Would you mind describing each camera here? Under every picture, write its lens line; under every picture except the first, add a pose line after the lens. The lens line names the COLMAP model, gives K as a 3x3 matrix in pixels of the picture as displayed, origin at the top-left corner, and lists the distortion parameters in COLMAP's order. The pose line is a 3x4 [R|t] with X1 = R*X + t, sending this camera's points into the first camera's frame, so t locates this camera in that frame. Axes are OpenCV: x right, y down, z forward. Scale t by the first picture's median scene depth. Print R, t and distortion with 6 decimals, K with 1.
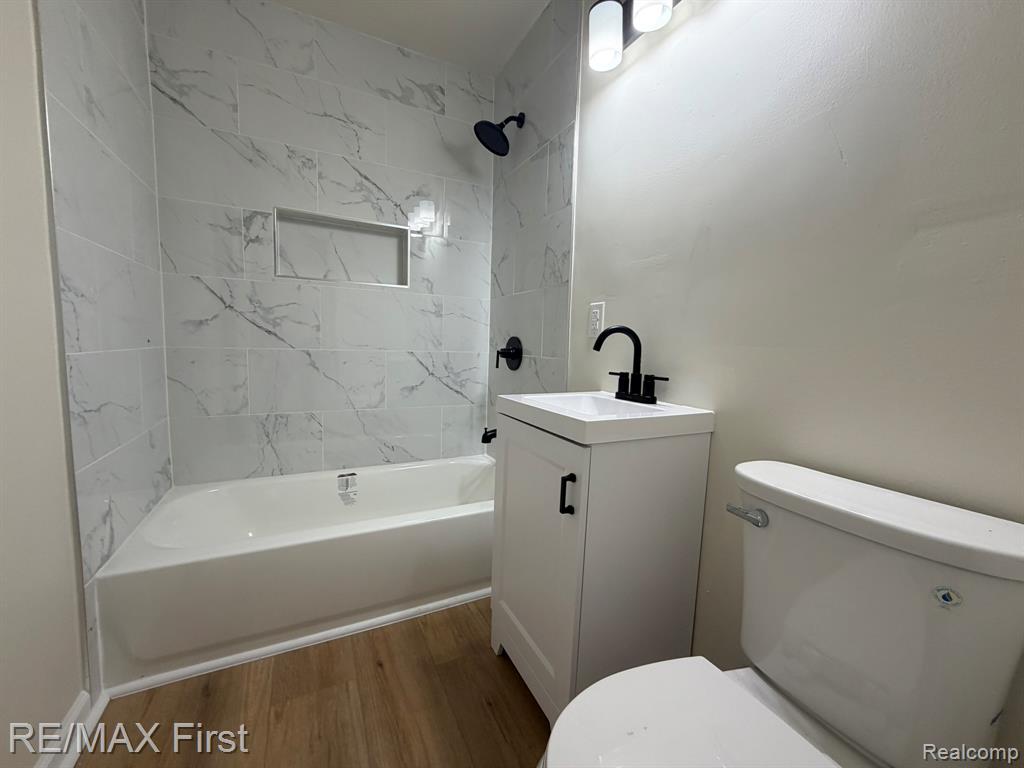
lens RADIAL K [[410.6, 0, 512.0], [0, 410.6, 383.9], [0, 0, 1]] dist [0.001510, 0.000404]
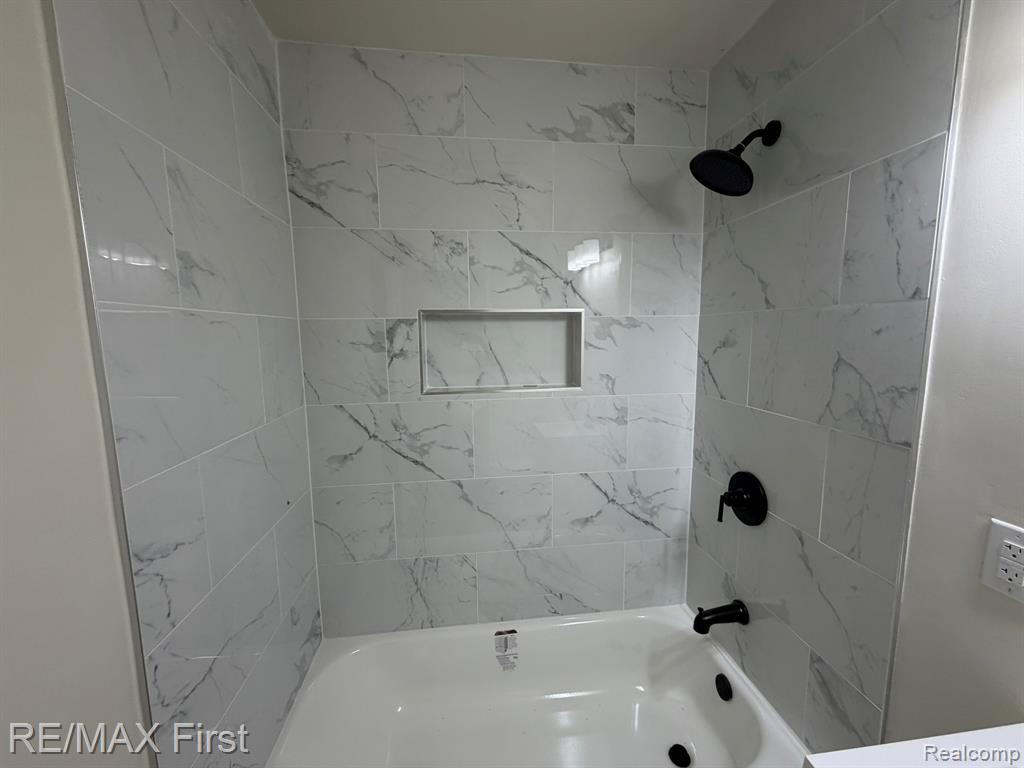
lens RADIAL K [[410.6, 0, 511.3], [0, 410.6, 383.9], [0, 0, 1]] dist [0.001510, 0.000404]
pose [[0.941771, 0.001137, -0.336253, -0.136685], [0.006067, 0.999774, 0.020373, -0.288637], [0.336200, -0.021227, 0.941551, 0.292914]]
